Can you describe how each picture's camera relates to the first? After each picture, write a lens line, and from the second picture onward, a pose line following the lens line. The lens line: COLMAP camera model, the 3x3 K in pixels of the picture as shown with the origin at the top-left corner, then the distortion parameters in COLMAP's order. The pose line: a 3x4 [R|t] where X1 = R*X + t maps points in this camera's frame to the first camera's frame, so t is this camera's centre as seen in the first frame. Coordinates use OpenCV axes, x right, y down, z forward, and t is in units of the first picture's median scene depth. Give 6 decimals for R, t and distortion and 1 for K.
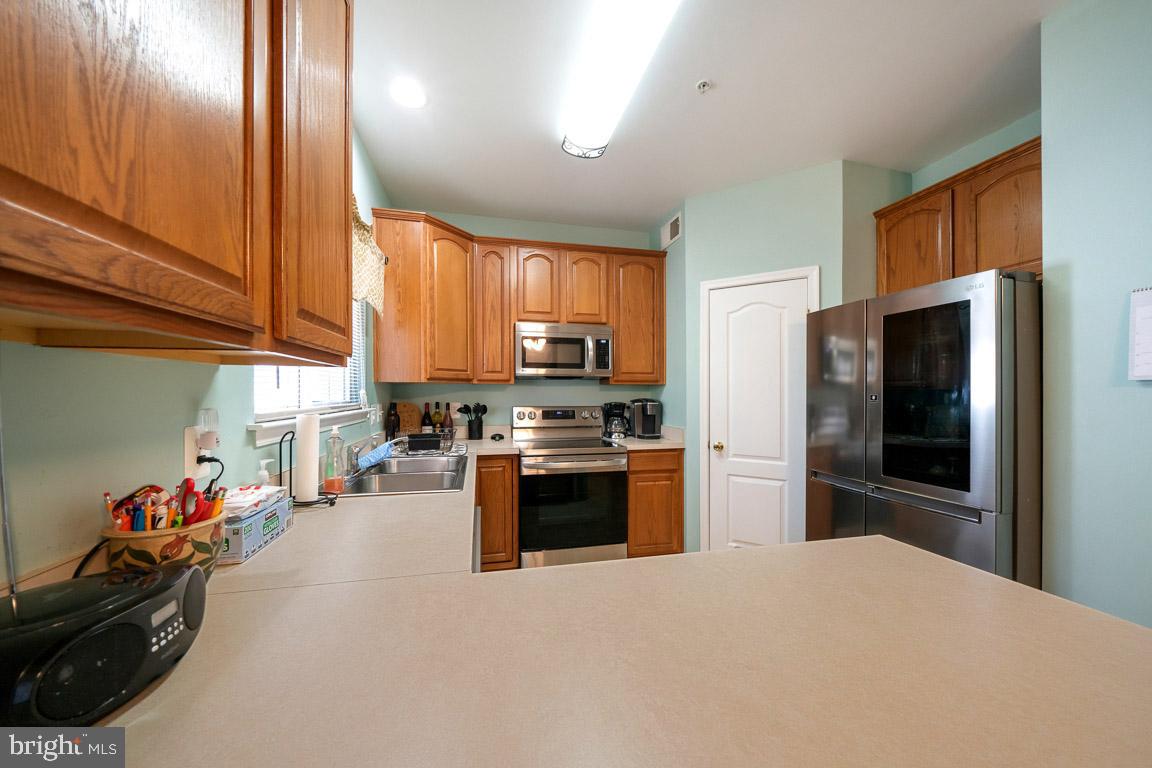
lens RADIAL K [[397.8, 0, 569.8], [0, 397.8, 392.6], [0, 0, 1]] dist [-0.004985, 0.000146]
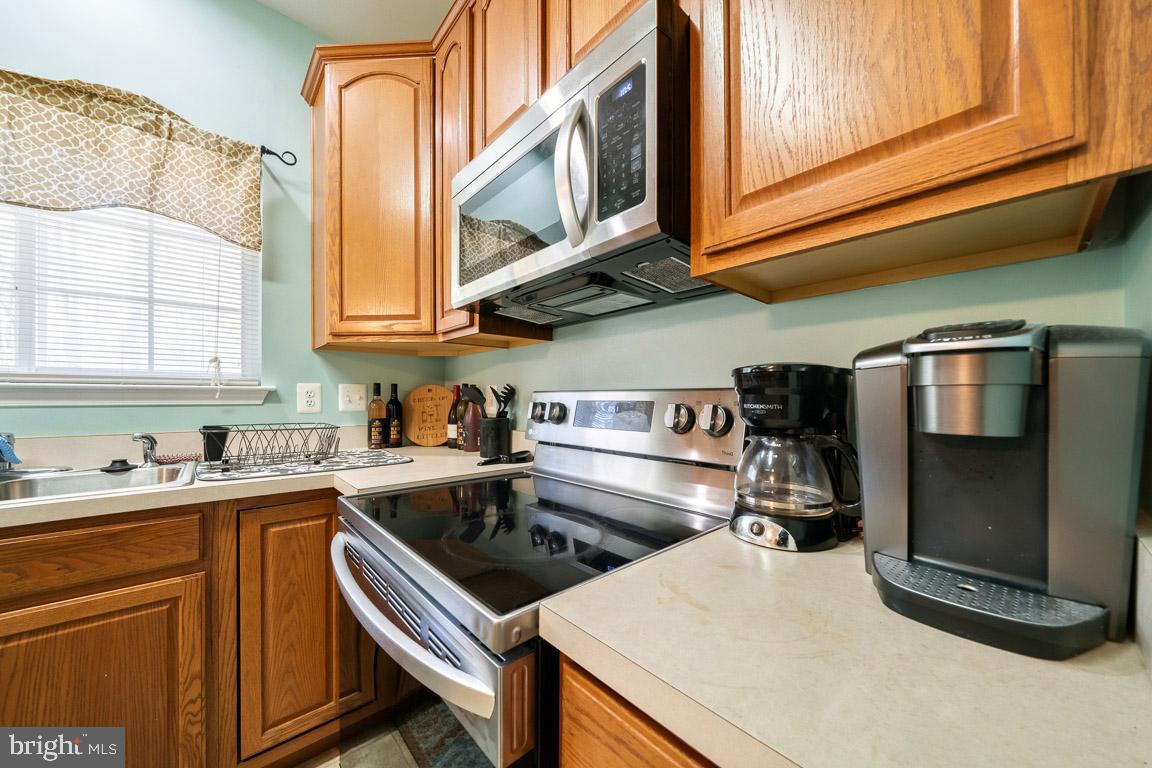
lens RADIAL K [[397.8, 0, 580.4], [0, 397.8, 395.2], [0, 0, 1]] dist [-0.004985, 0.000146]
pose [[0.496250, -0.002722, -0.868176, 0.269588], [0.000514, 0.999996, -0.002842, 0.045042], [0.868180, 0.000964, 0.496249, 0.877610]]
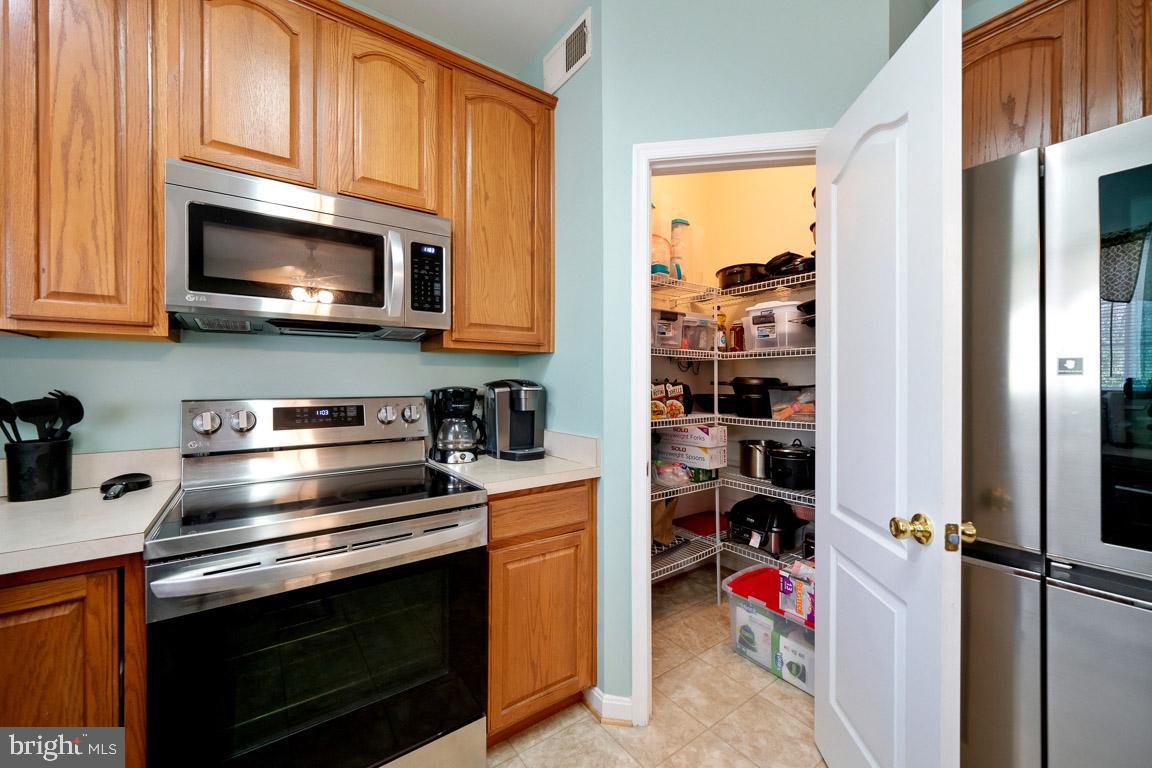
lens RADIAL K [[445.1, 0, 577.2], [0, 445.1, 382.6], [0, 0, 1]] dist [-0.004505, 0.000606]
pose [[0.919722, -0.000366, 0.392570, 0.042029], [-0.000593, 0.999997, 0.002322, 0.018717], [-0.392570, -0.002368, 0.919719, 0.482907]]
